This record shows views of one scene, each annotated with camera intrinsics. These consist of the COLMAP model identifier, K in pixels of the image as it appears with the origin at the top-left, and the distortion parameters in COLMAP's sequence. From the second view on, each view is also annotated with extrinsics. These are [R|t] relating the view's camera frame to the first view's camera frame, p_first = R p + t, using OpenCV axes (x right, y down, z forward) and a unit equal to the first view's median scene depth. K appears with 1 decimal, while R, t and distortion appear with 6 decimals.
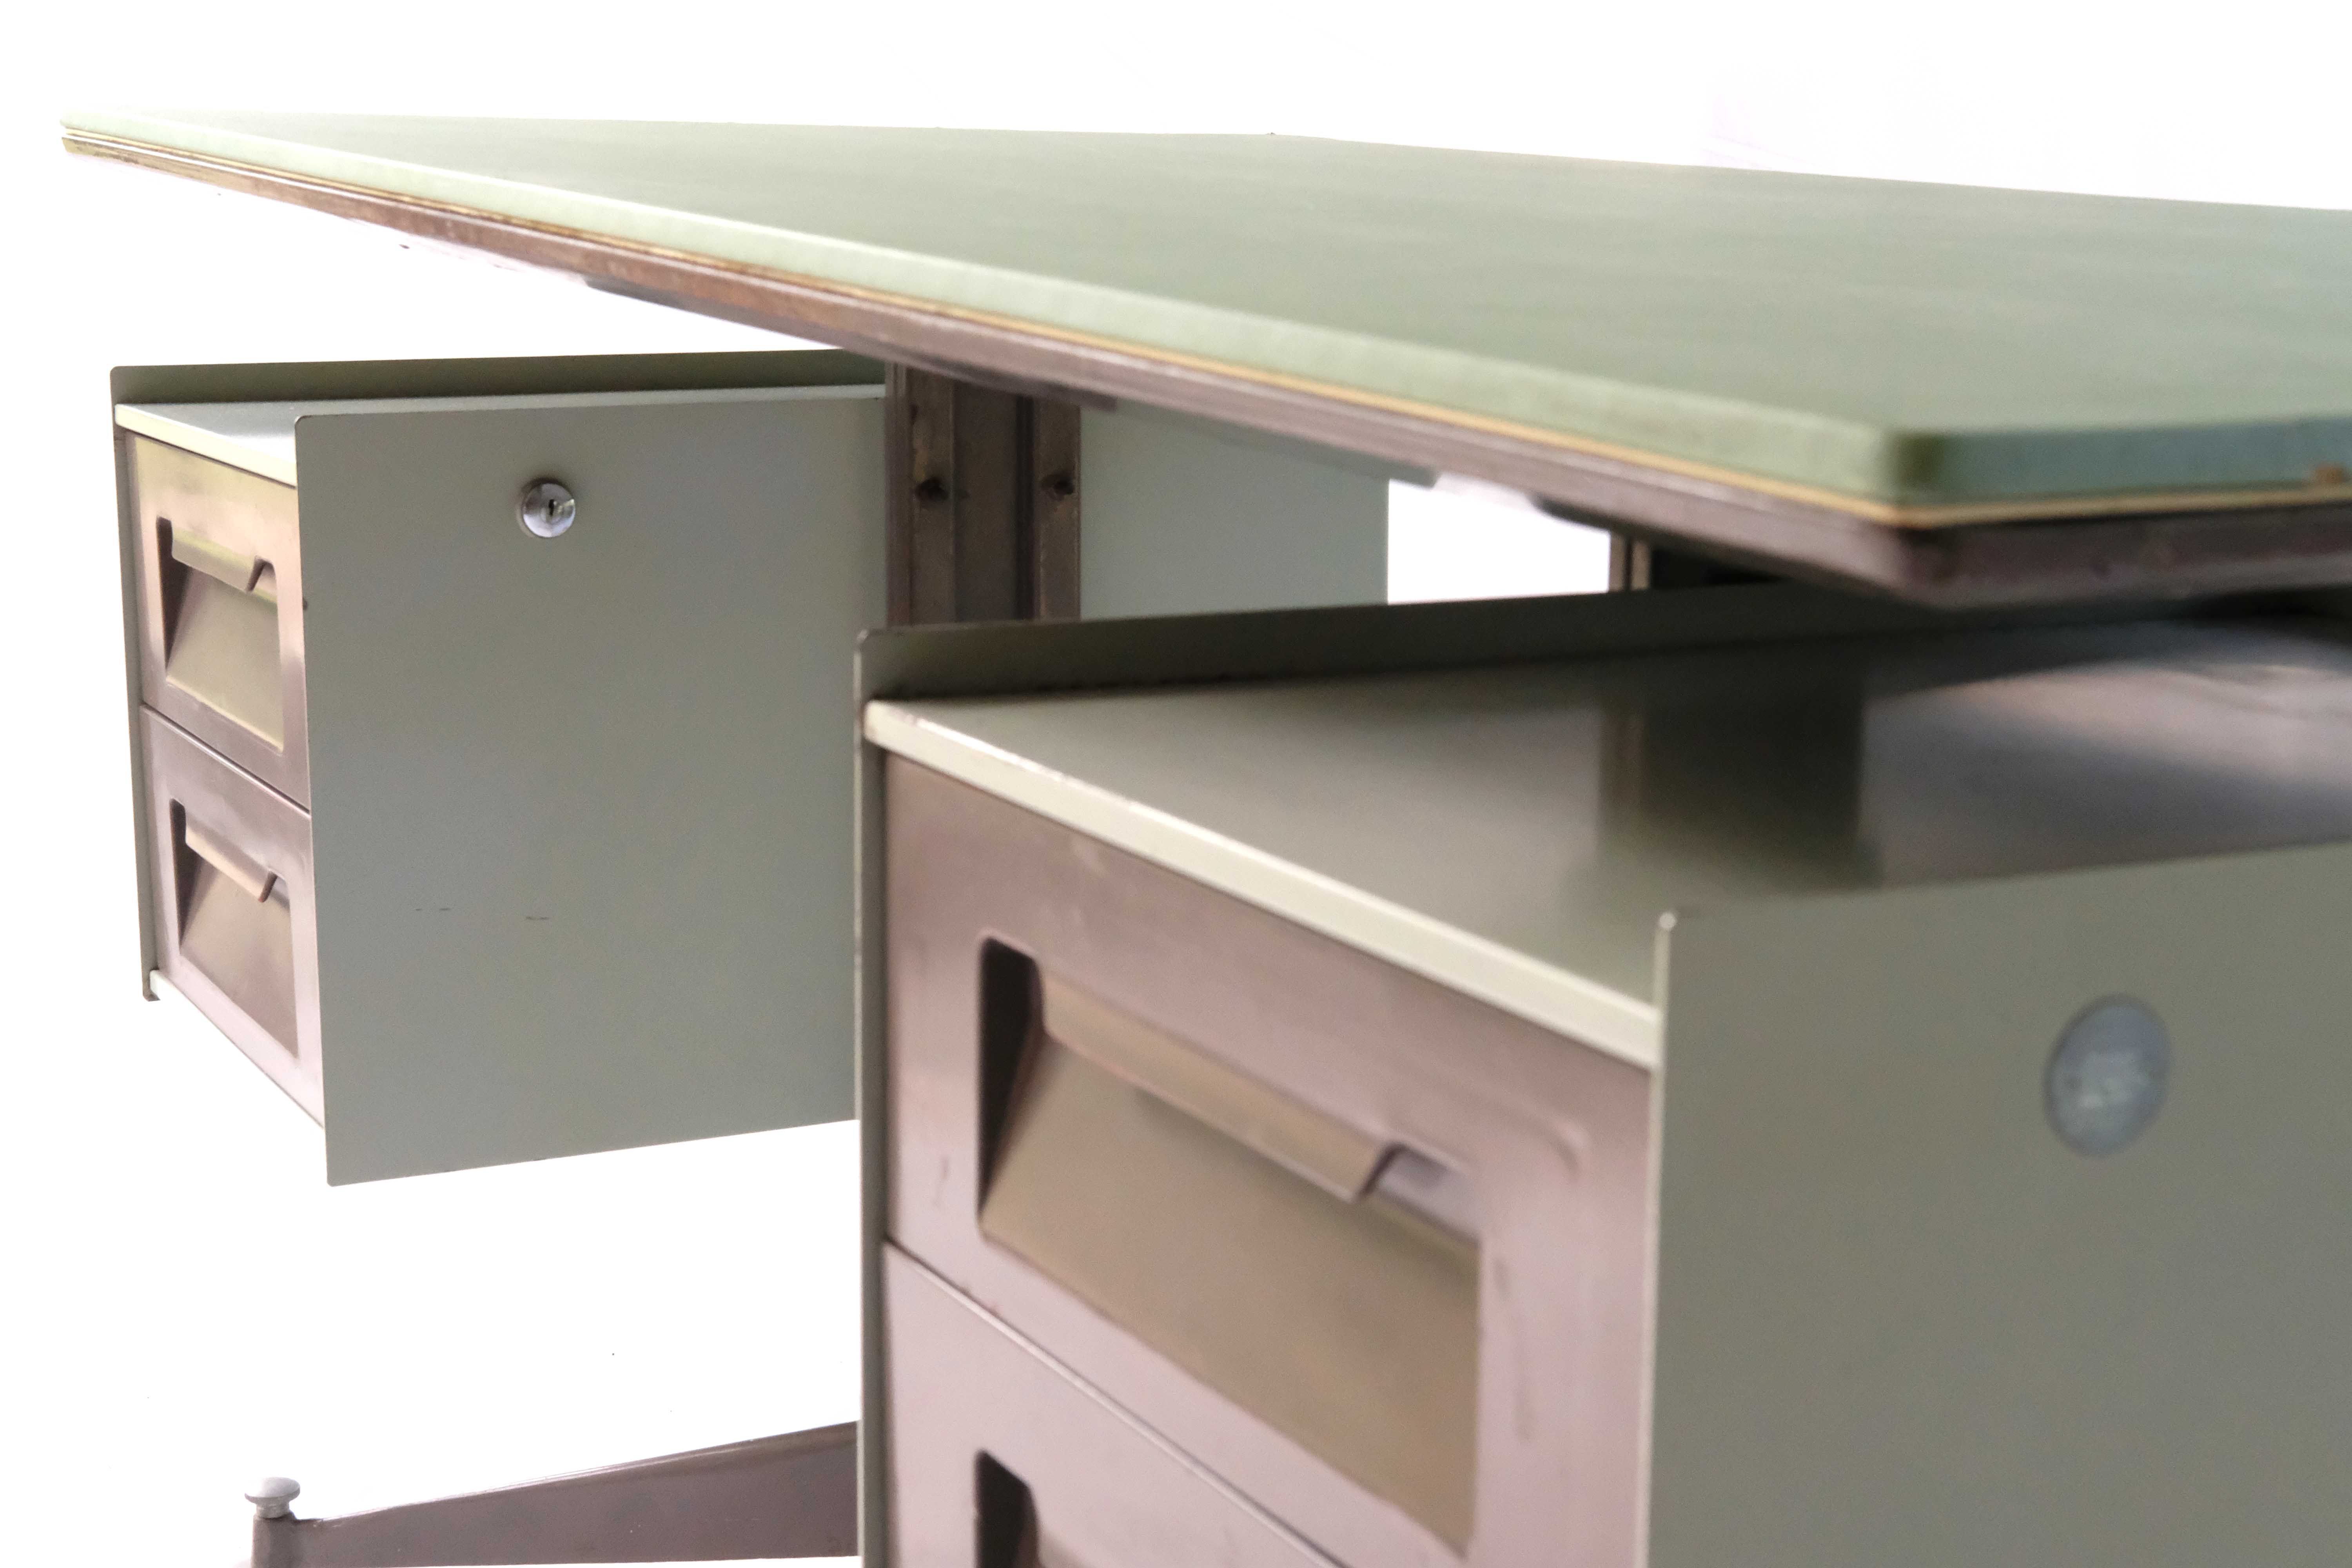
lens RADIAL K [[3625.1, 0, 1176.0], [0, 3625.1, 784.0], [0, 0, 1]] dist [-0.009691, 0.089152]
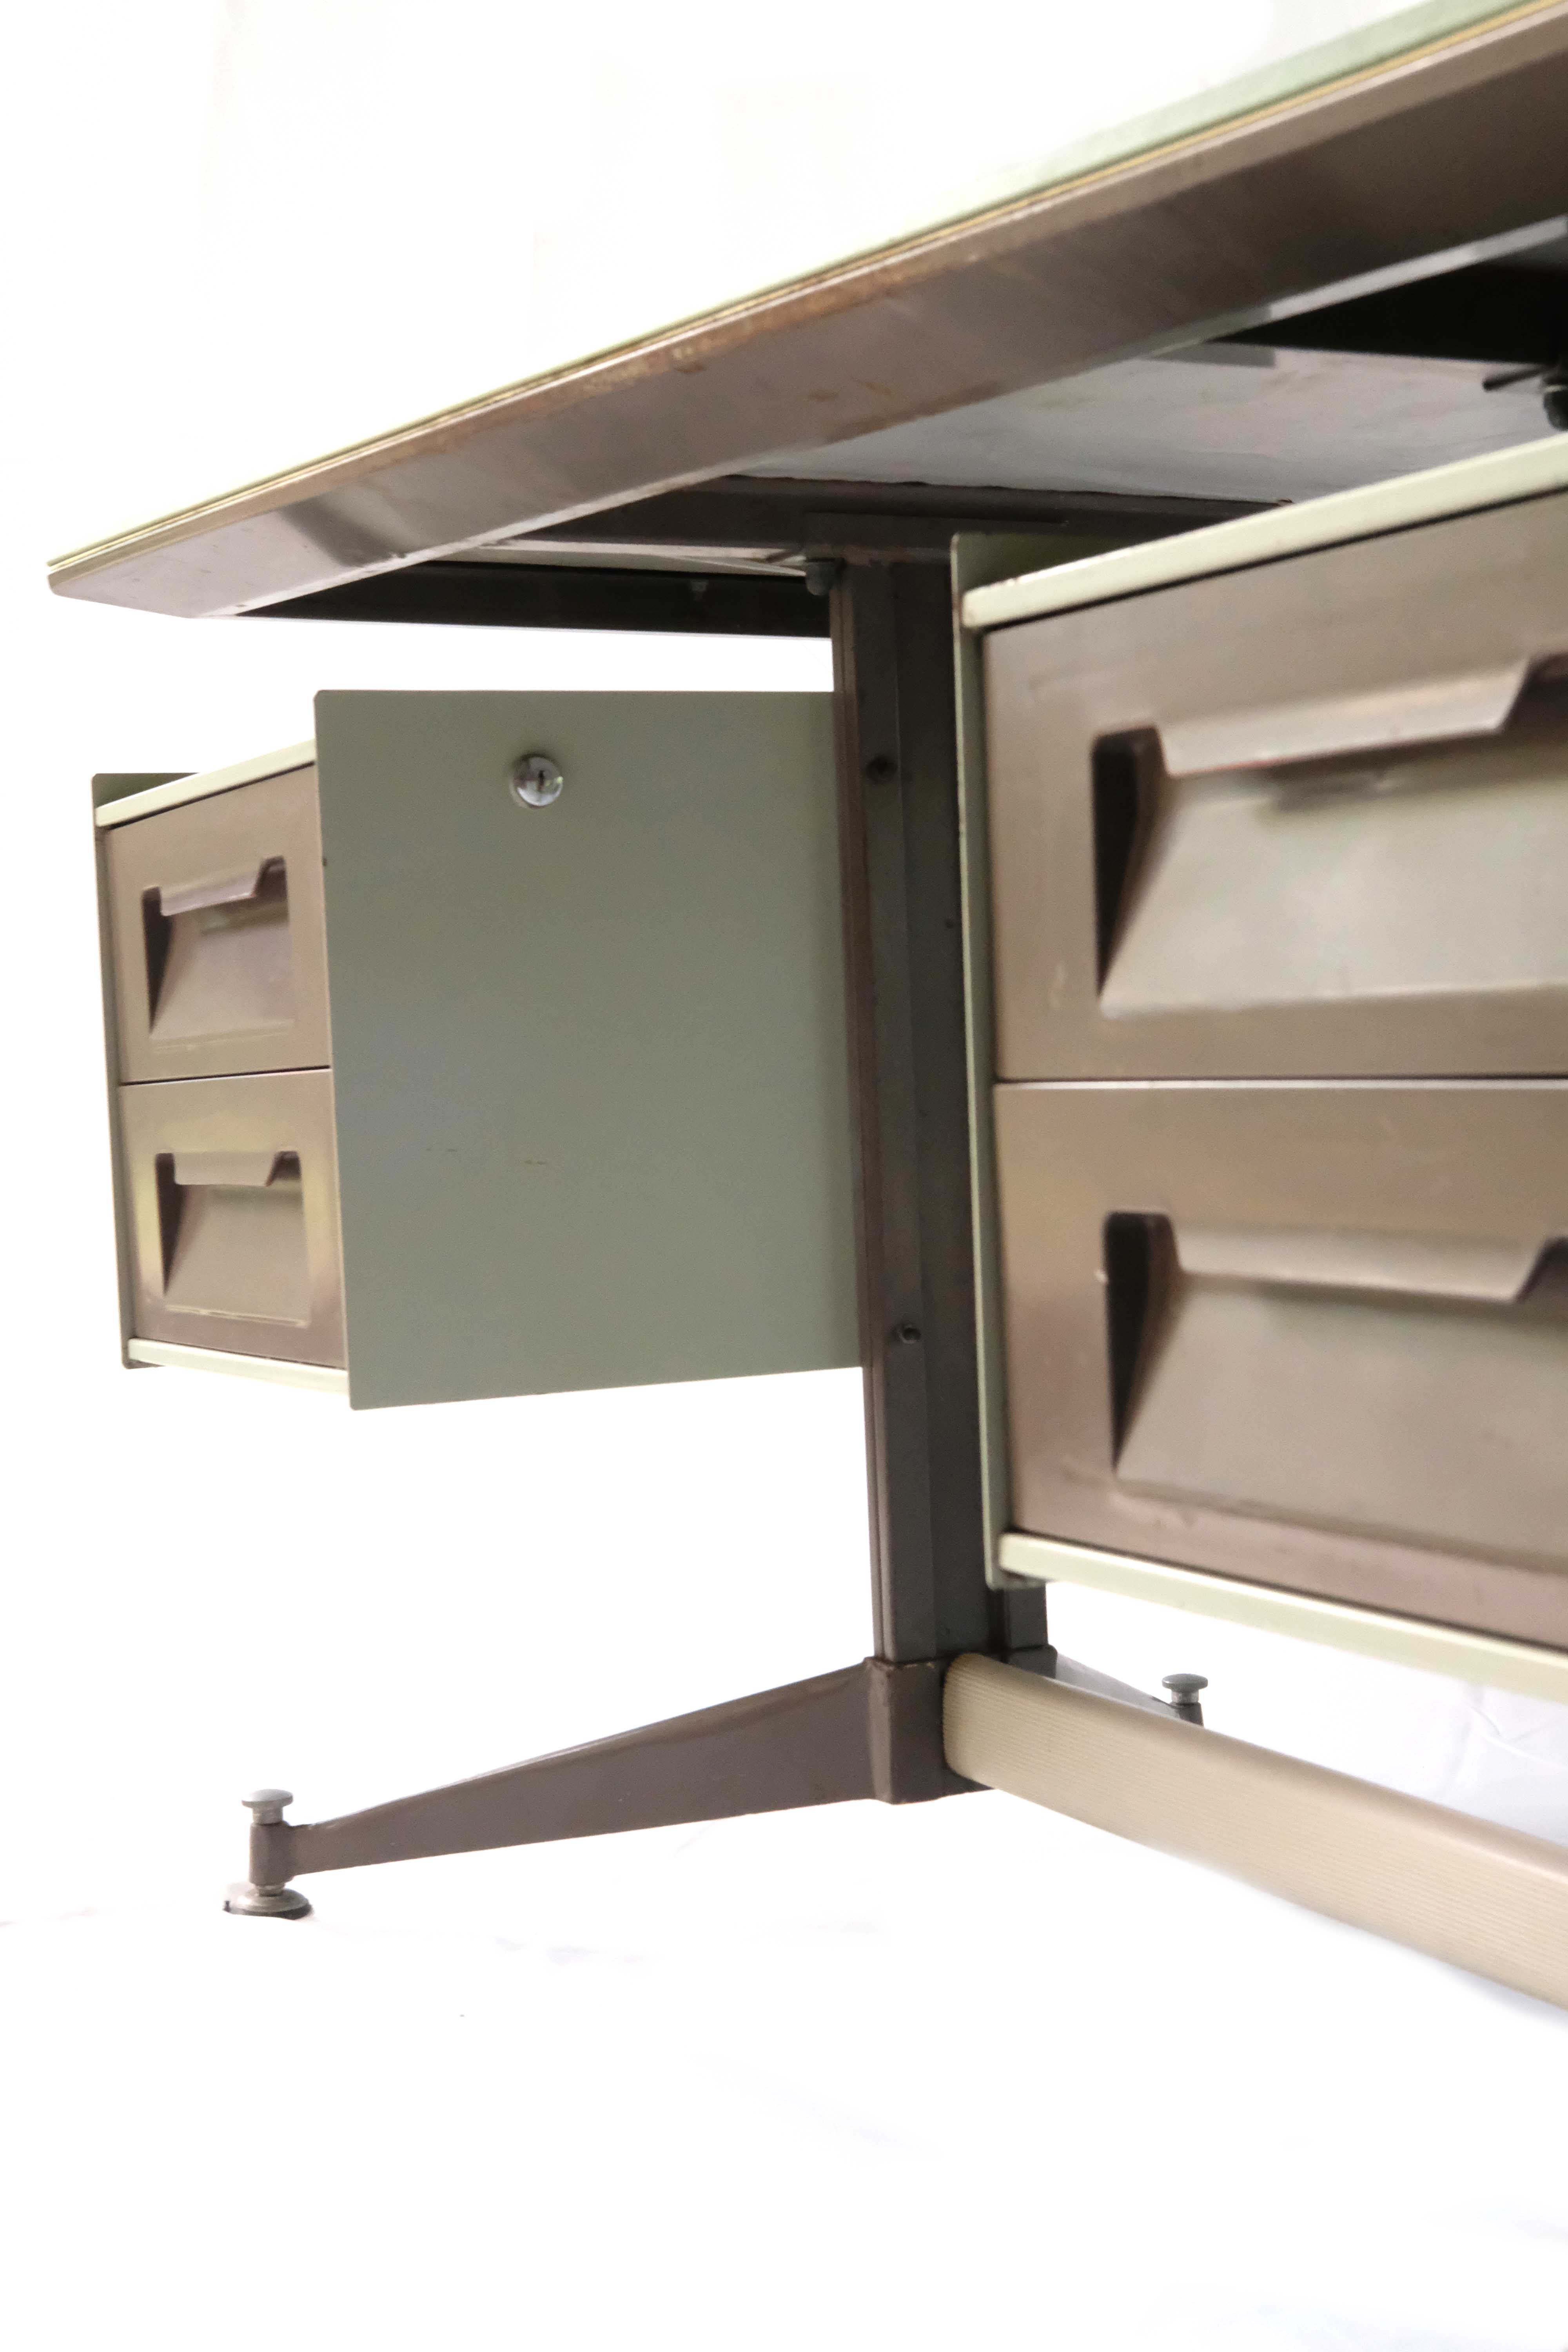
lens RADIAL K [[3714.0, 0, 710.0], [0, 3714.0, 1179.5], [0, 0, 1]] dist [-0.035650, 0.522496]
pose [[0.997891, -0.048883, -0.042711, -0.107997], [0.042084, 0.988137, -0.147699, 0.286485], [0.049424, 0.145590, 0.988110, -0.115467]]
